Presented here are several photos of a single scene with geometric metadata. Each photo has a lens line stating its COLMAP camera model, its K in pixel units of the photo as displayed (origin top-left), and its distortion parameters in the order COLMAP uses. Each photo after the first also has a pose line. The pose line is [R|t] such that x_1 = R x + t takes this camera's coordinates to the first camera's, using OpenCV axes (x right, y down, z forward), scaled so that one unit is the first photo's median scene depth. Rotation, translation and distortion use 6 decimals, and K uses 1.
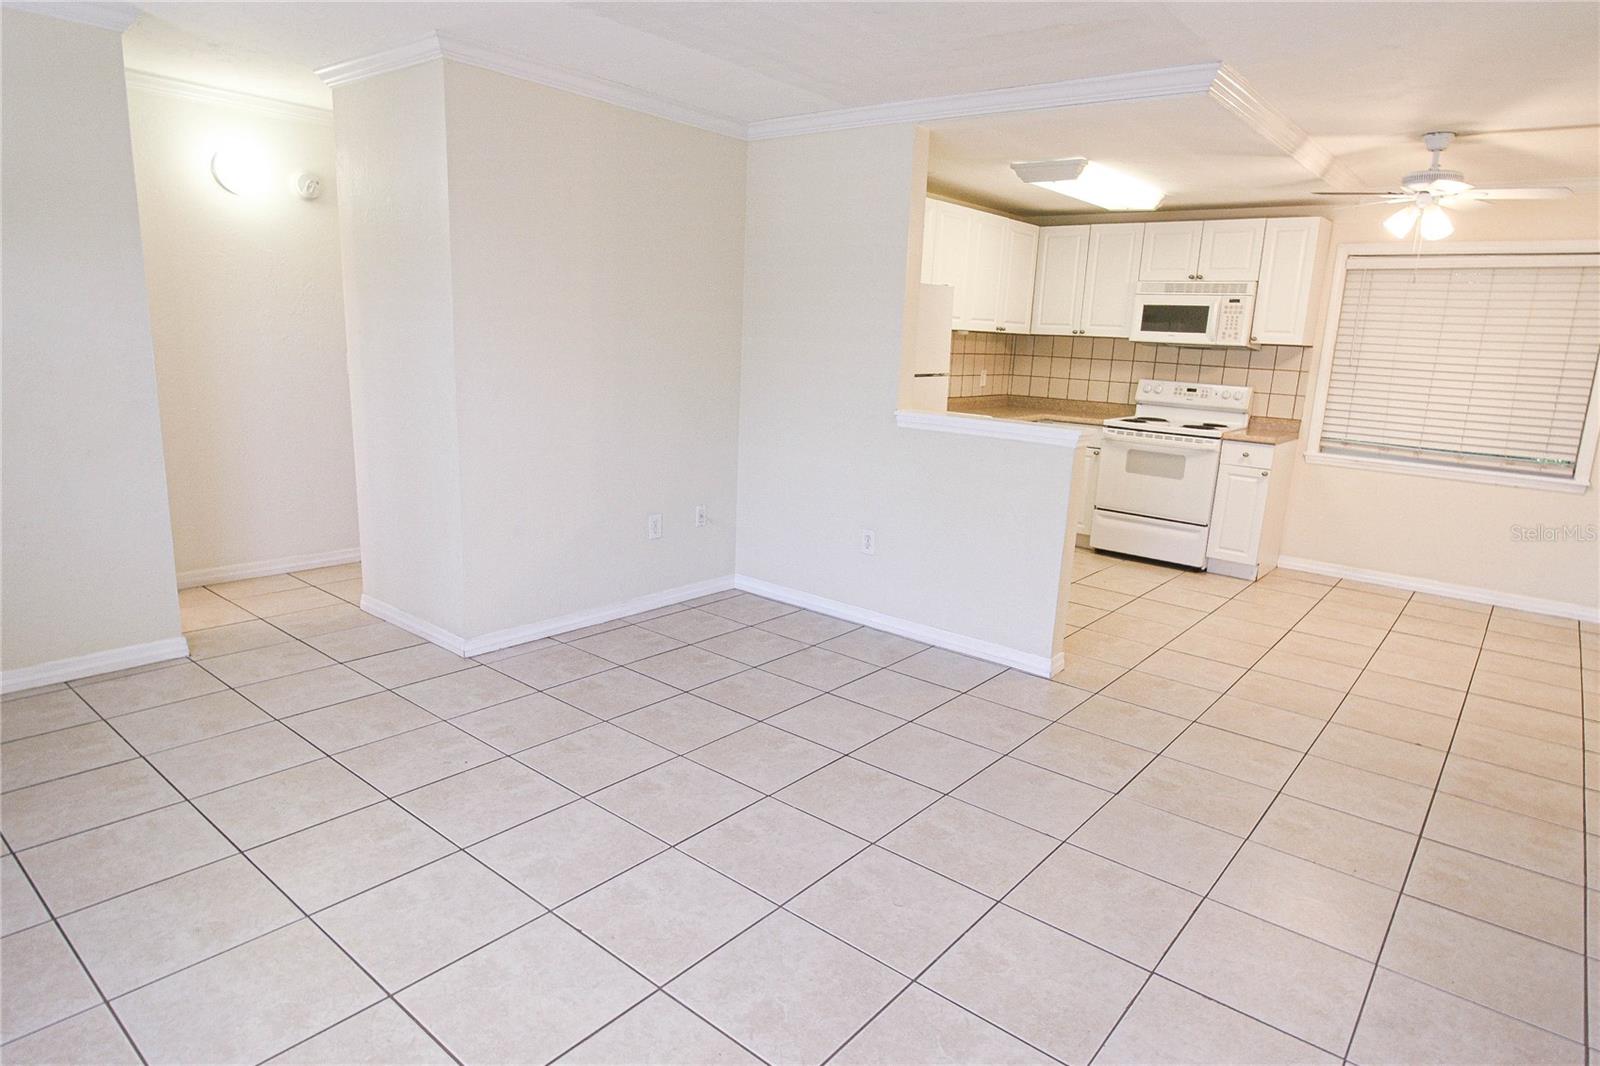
lens RADIAL K [[909.1, 0, 828.3], [0, 909.1, 534.8], [0, 0, 1]] dist [-0.000024, -0.001004]
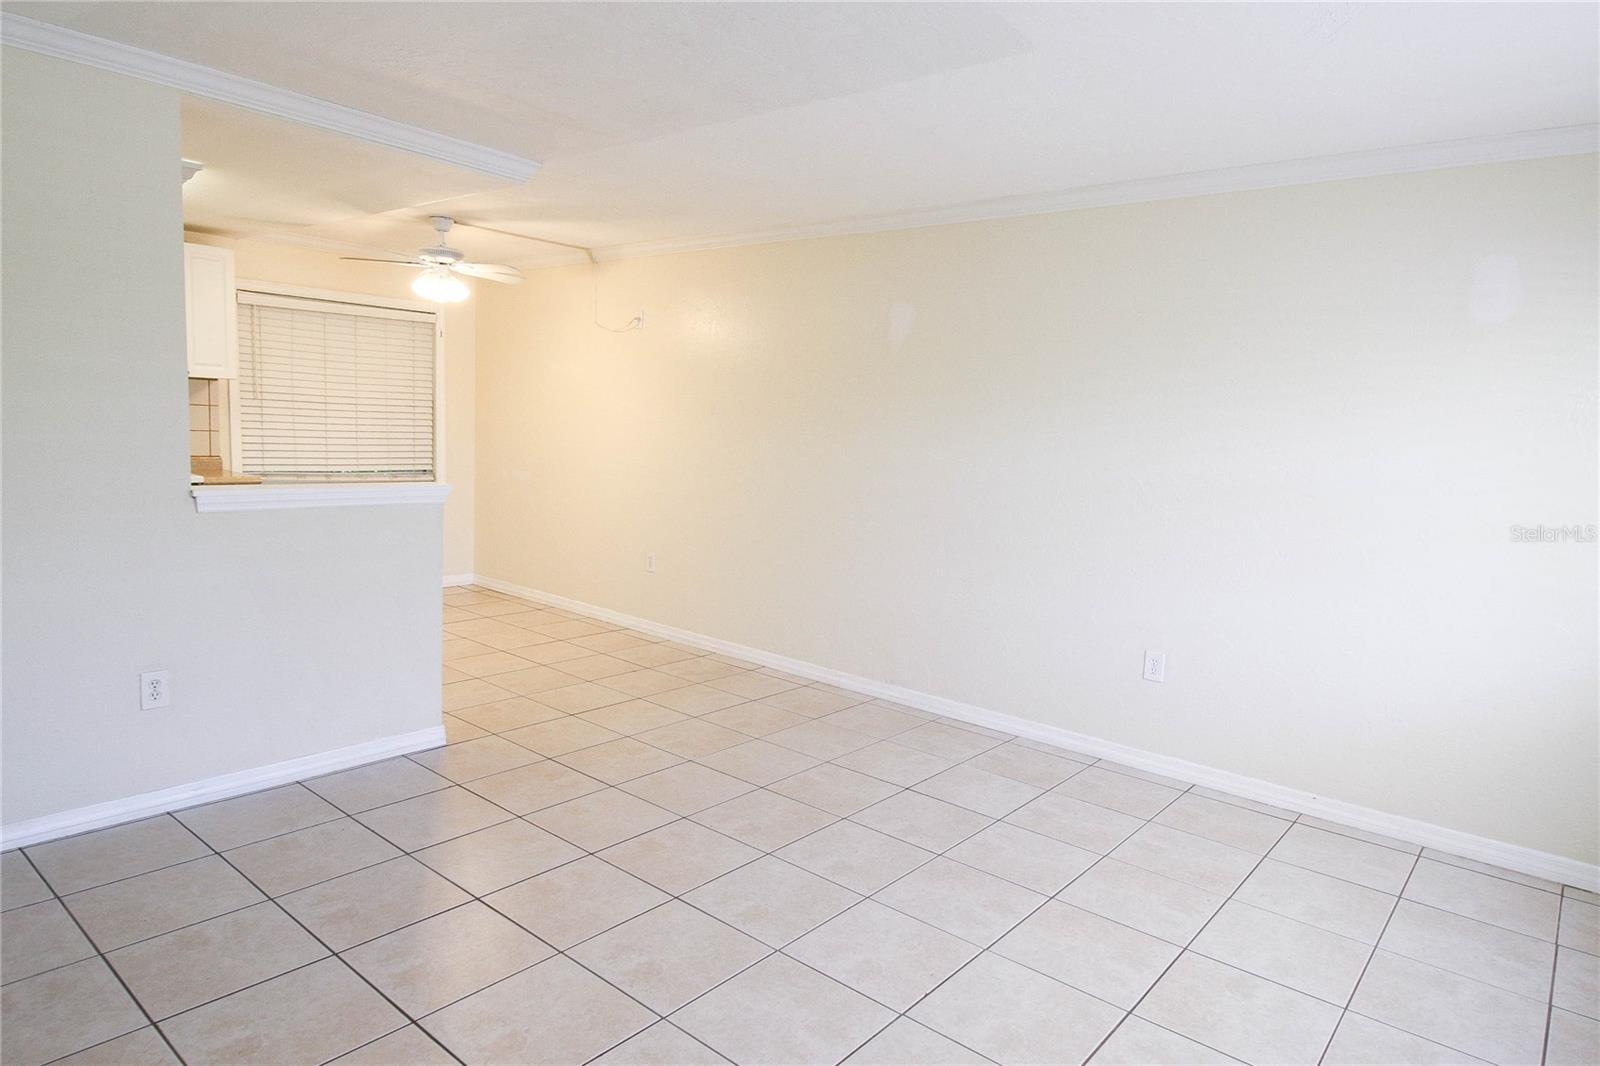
lens RADIAL K [[909.1, 0, 828.3], [0, 909.1, 534.8], [0, 0, 1]] dist [-0.000024, -0.001004]
pose [[0.036694, -0.169021, 0.984929, -0.406286], [0.170675, 0.972172, 0.160473, -0.088739], [-0.984644, 0.162214, 0.064520, 0.318985]]
